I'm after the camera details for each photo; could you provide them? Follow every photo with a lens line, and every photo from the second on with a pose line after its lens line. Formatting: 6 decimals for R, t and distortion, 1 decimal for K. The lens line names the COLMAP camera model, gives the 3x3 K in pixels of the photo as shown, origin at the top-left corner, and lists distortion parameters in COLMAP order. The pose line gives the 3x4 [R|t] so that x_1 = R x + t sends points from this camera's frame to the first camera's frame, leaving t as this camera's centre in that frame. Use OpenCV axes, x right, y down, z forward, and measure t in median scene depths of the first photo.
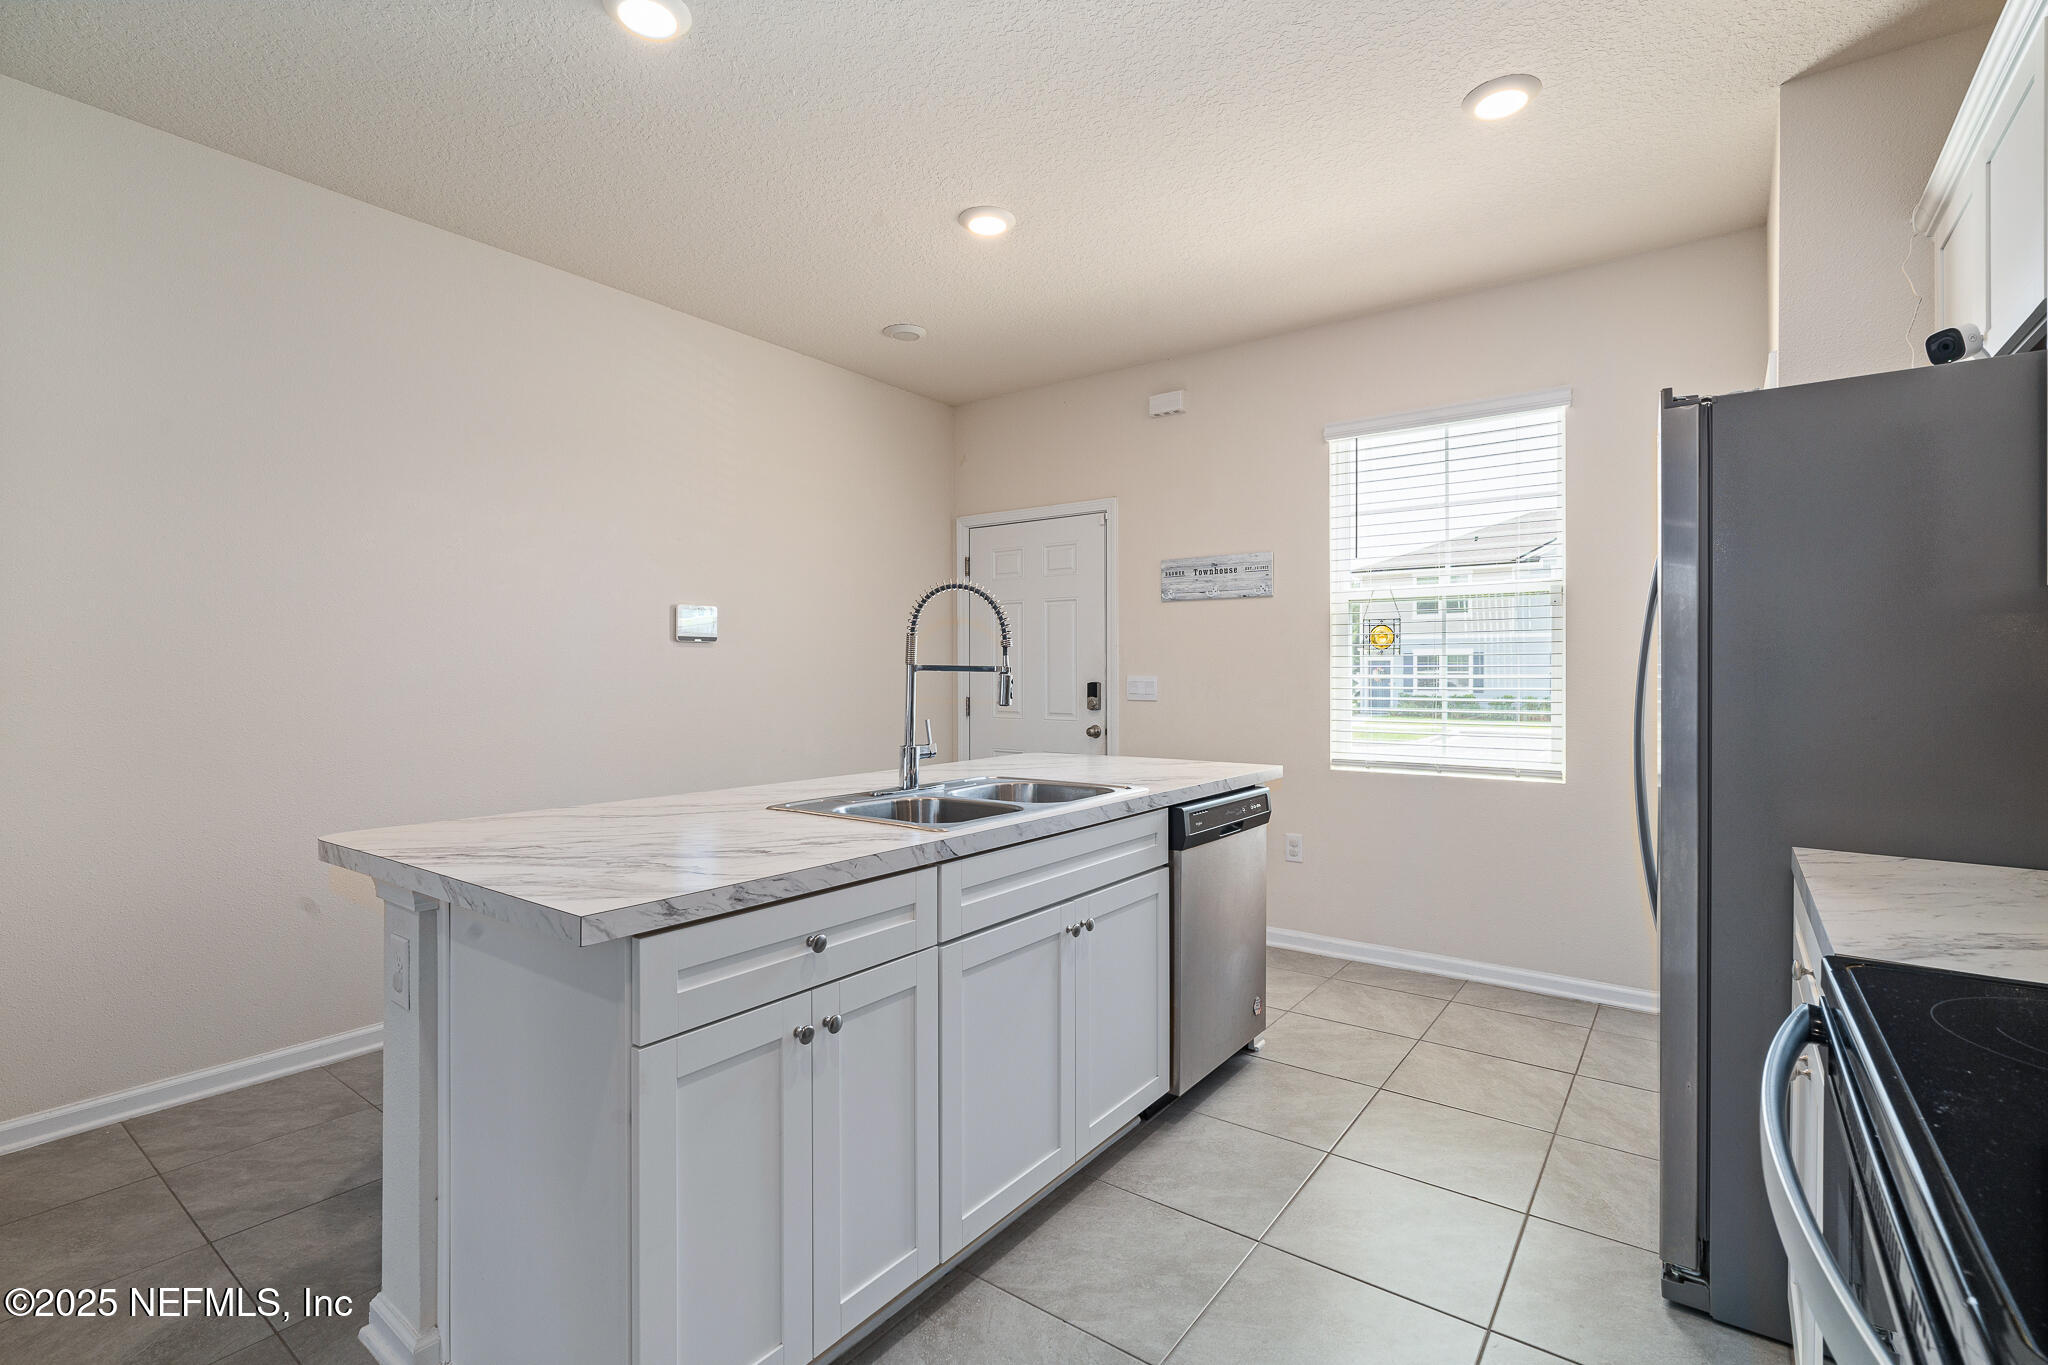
lens RADIAL K [[917.0, 0, 1031.7], [0, 917.0, 676.6], [0, 0, 1]] dist [-0.009263, 0.001957]
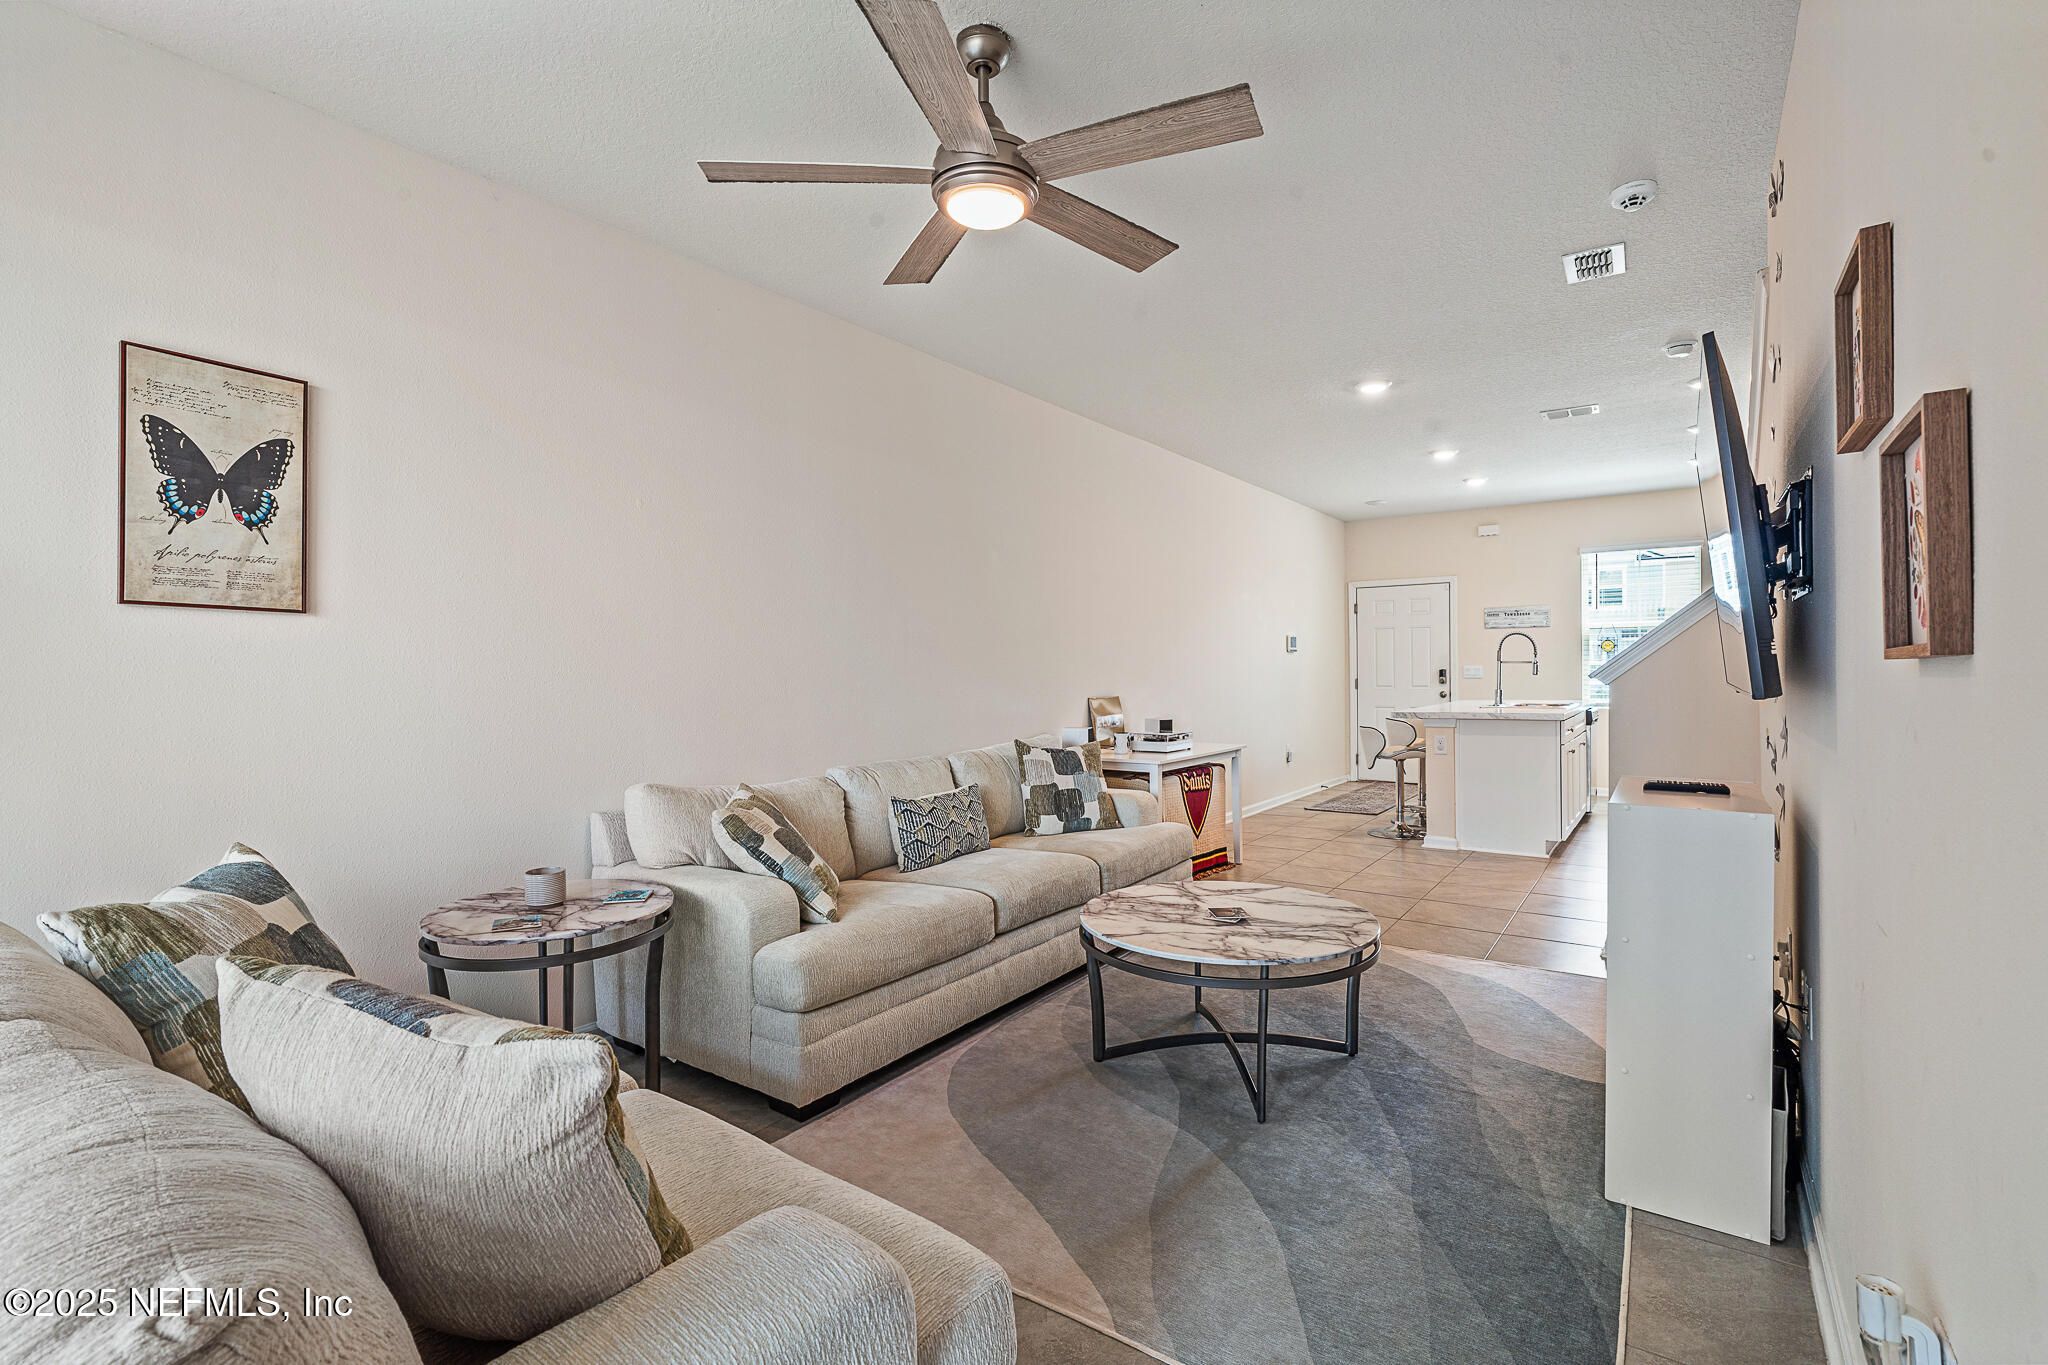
lens RADIAL K [[917.0, 0, 1024.8], [0, 917.0, 670.7], [0, 0, 1]] dist [-0.009263, 0.001957]
pose [[0.999913, -0.011069, 0.007241, -0.894660], [0.011071, 0.999939, -0.000234, -0.000246], [-0.007238, 0.000314, 0.999974, -1.011512]]
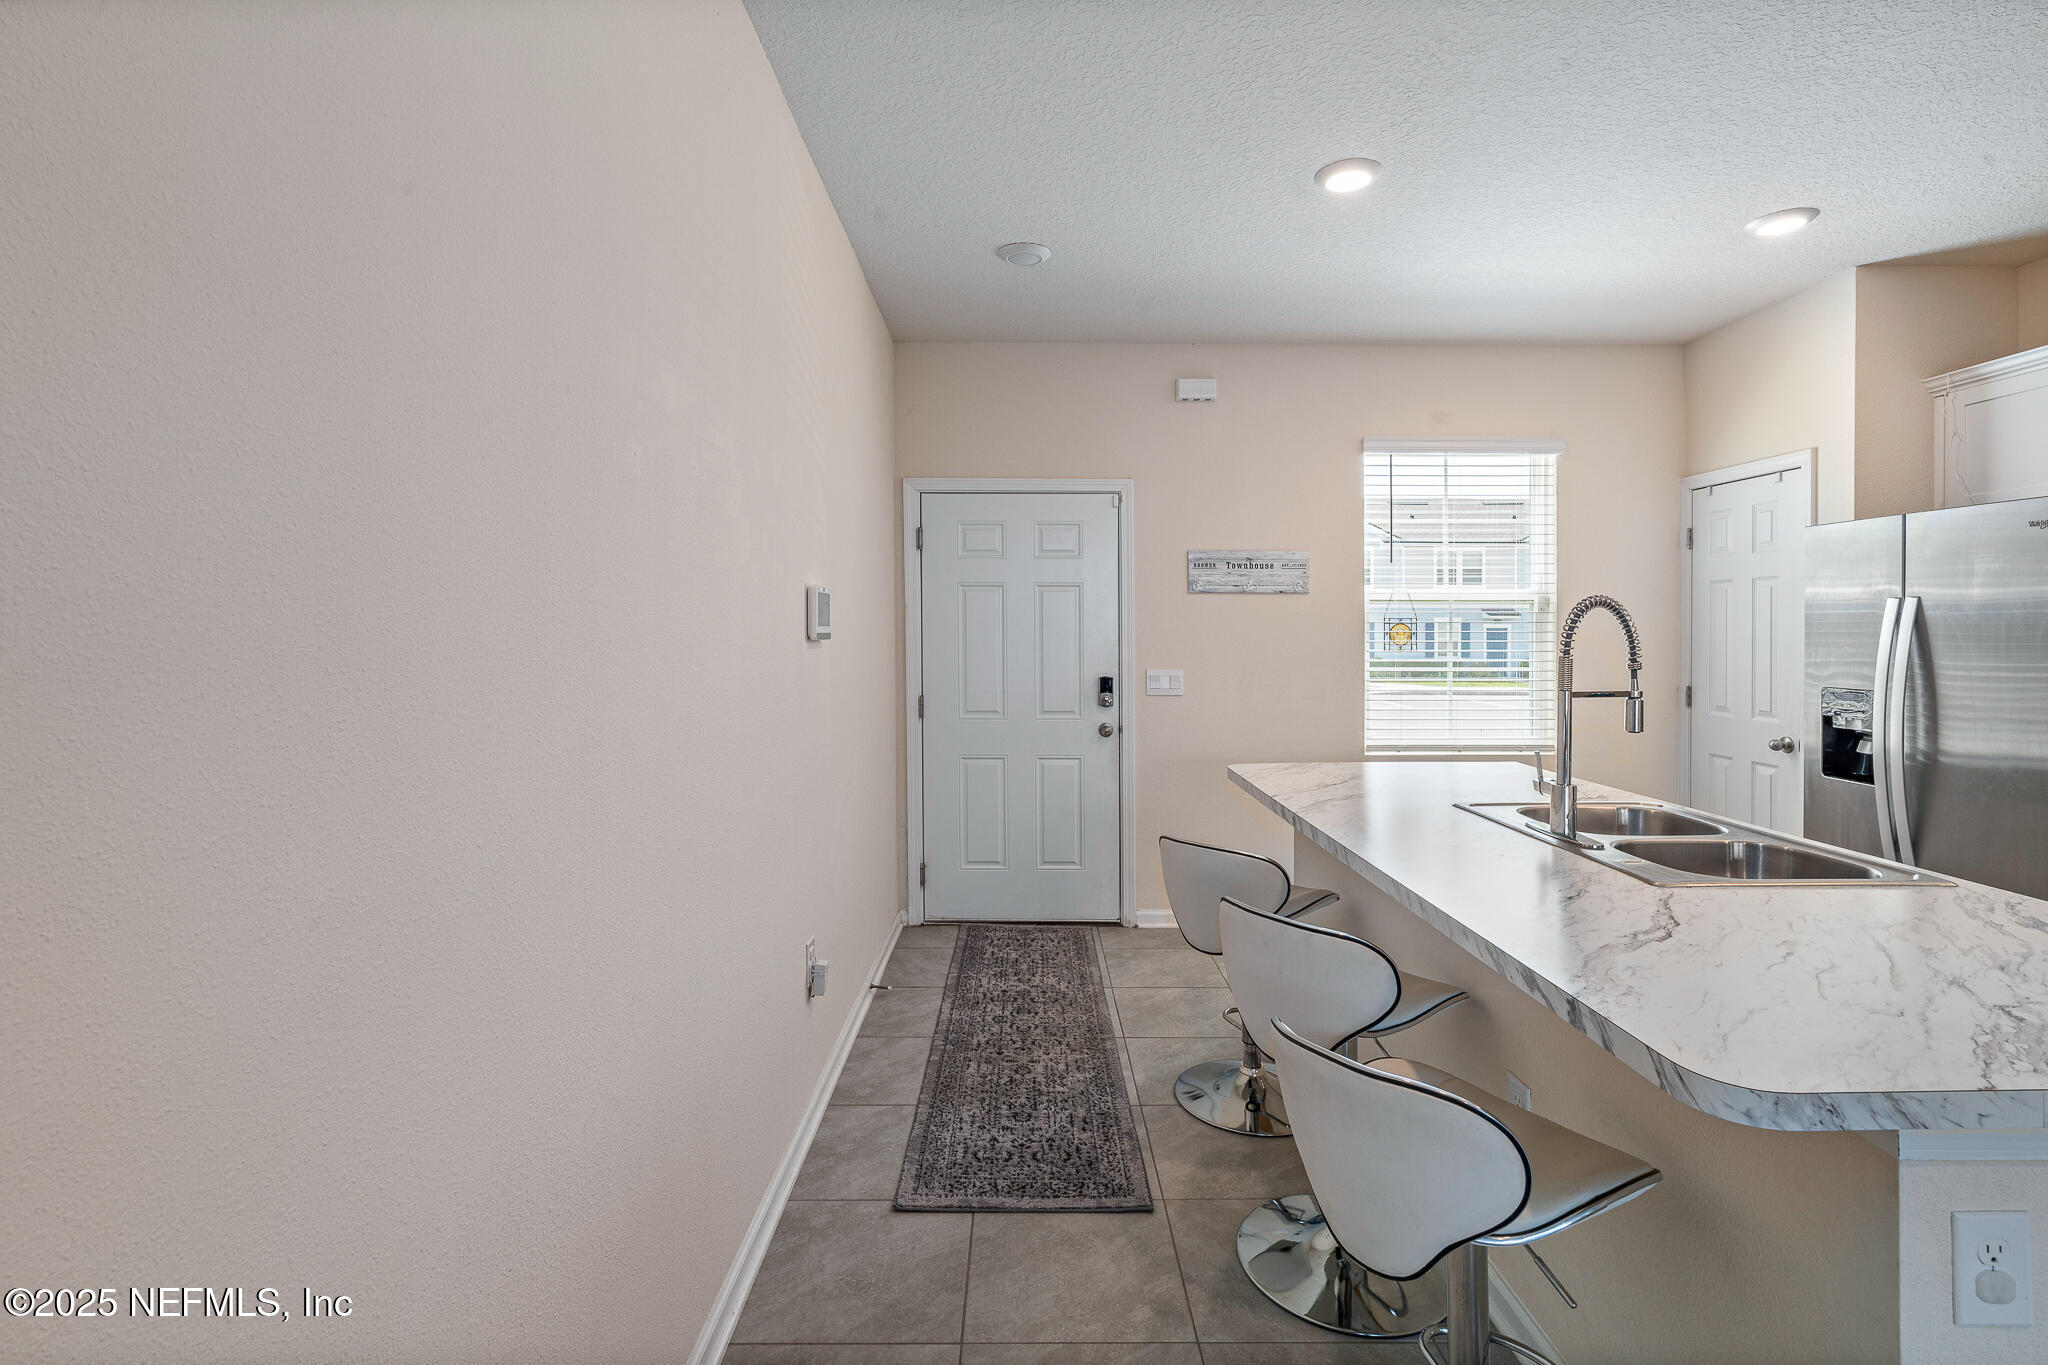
lens RADIAL K [[917.0, 0, 1020.2], [0, 917.0, 638.2], [0, 0, 1]] dist [-0.009263, 0.001957]
pose [[0.804876, -0.002697, 0.593436, -0.583733], [0.002770, 0.999996, 0.000787, -0.035919], [-0.593436, 0.001010, 0.804880, 0.332105]]
